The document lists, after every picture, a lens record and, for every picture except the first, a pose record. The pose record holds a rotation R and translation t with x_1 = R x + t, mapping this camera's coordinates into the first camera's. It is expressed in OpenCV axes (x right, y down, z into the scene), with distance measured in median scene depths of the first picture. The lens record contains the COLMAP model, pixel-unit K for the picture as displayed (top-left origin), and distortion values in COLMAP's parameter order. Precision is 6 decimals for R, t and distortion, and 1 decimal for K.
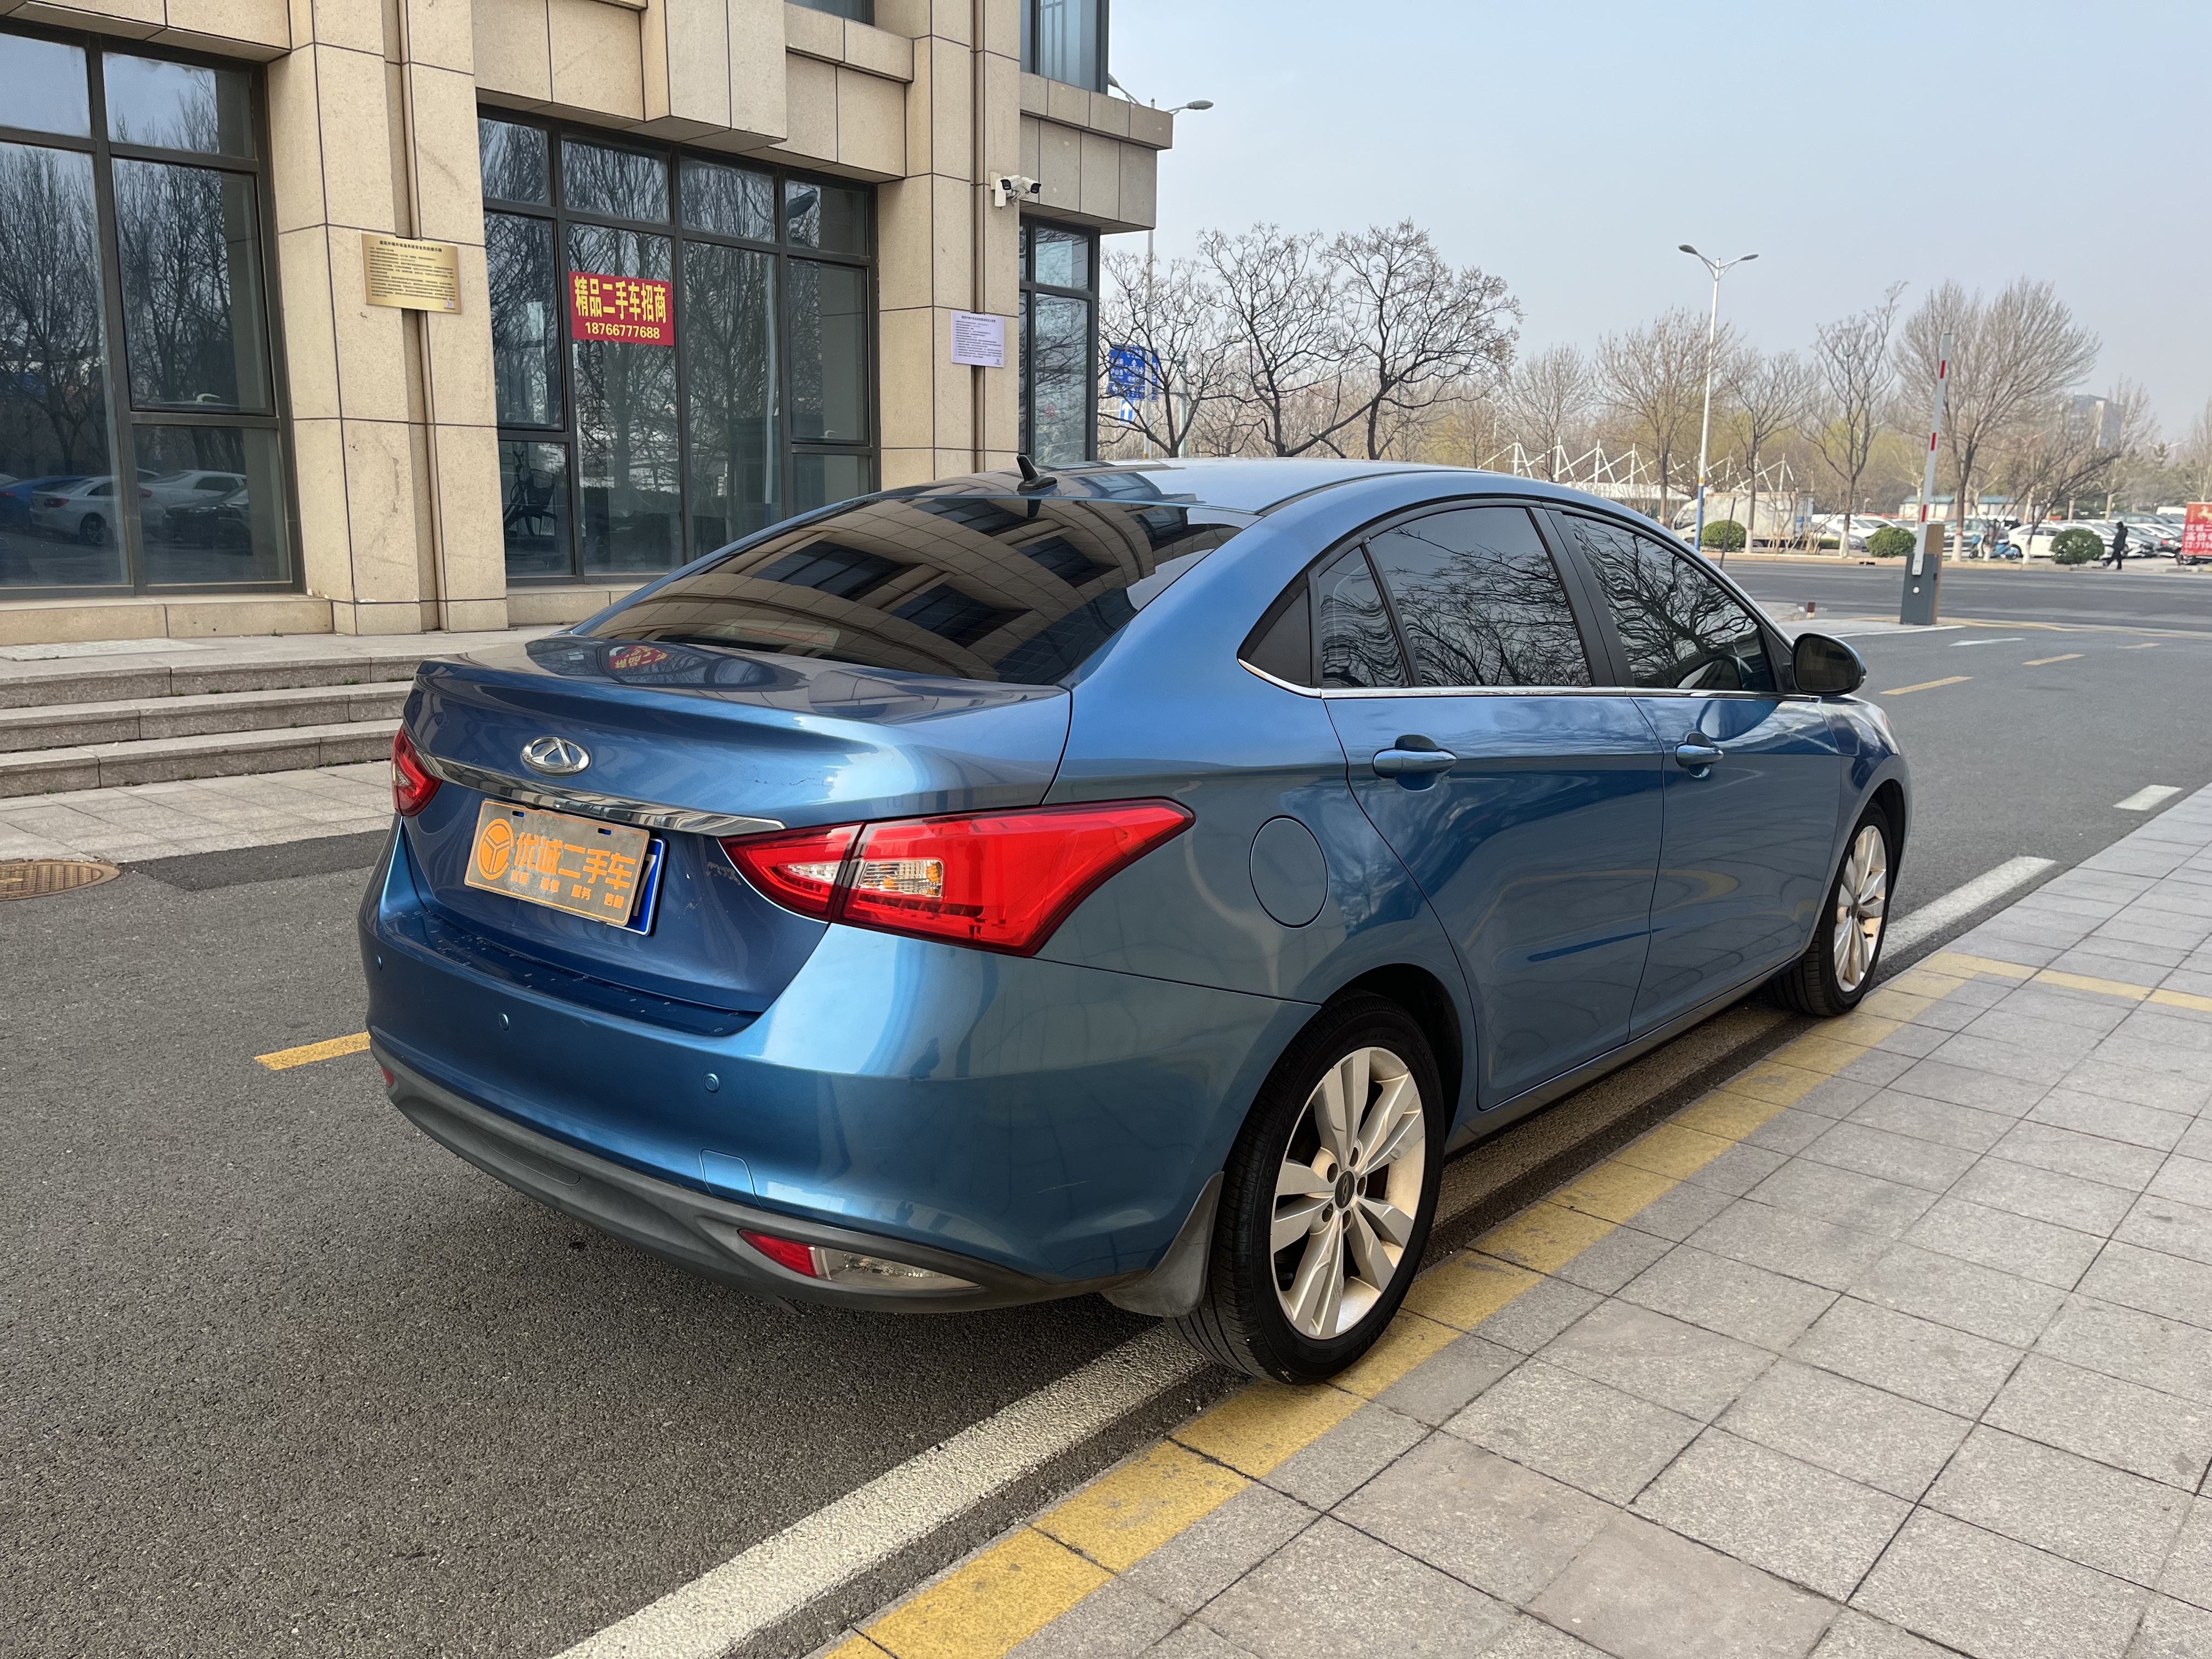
lens RADIAL K [[1708.8, 0, 1106.0], [0, 1708.8, 829.5], [0, 0, 1]] dist [-0.003785, -0.006556]
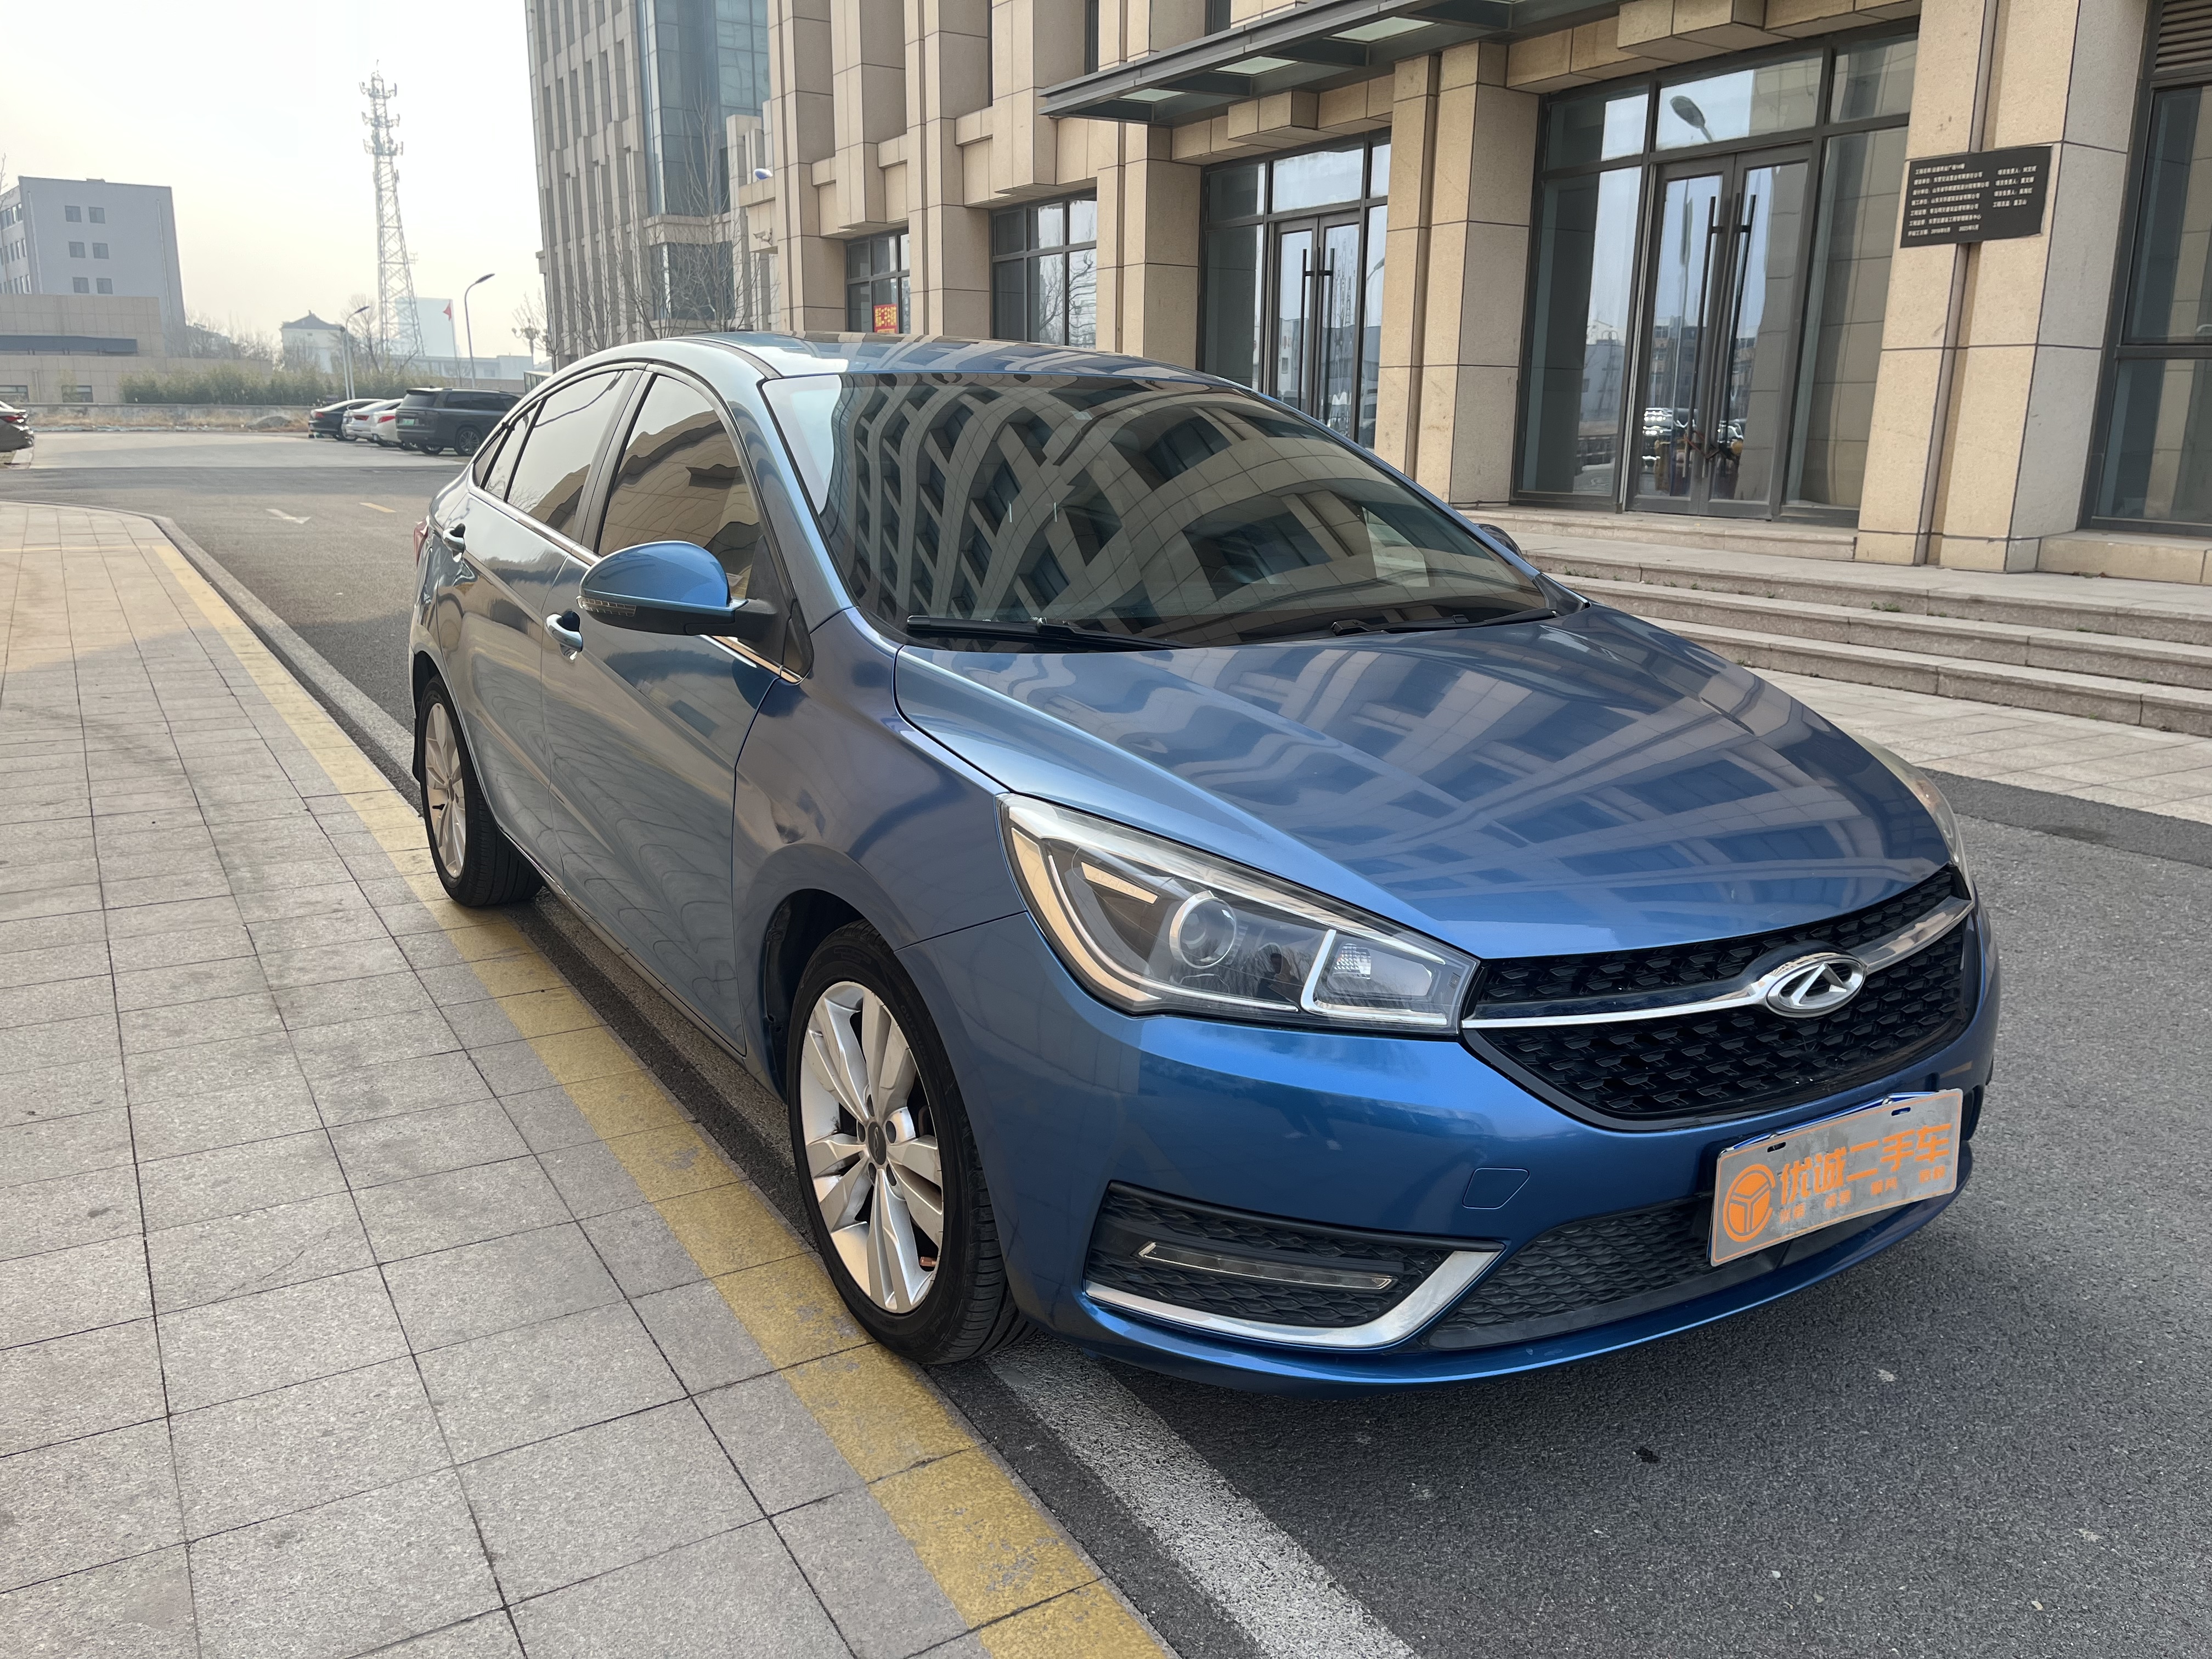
lens RADIAL K [[1646.0, 0, 1106.0], [0, 1646.0, 829.5], [0, 0, 1]] dist [0.031640, 0.000767]
pose [[-0.286877, 0.217556, -0.932937, 0.922980], [-0.204964, 0.937380, 0.281618, -0.216064], [0.935784, 0.272008, -0.224321, 1.224572]]
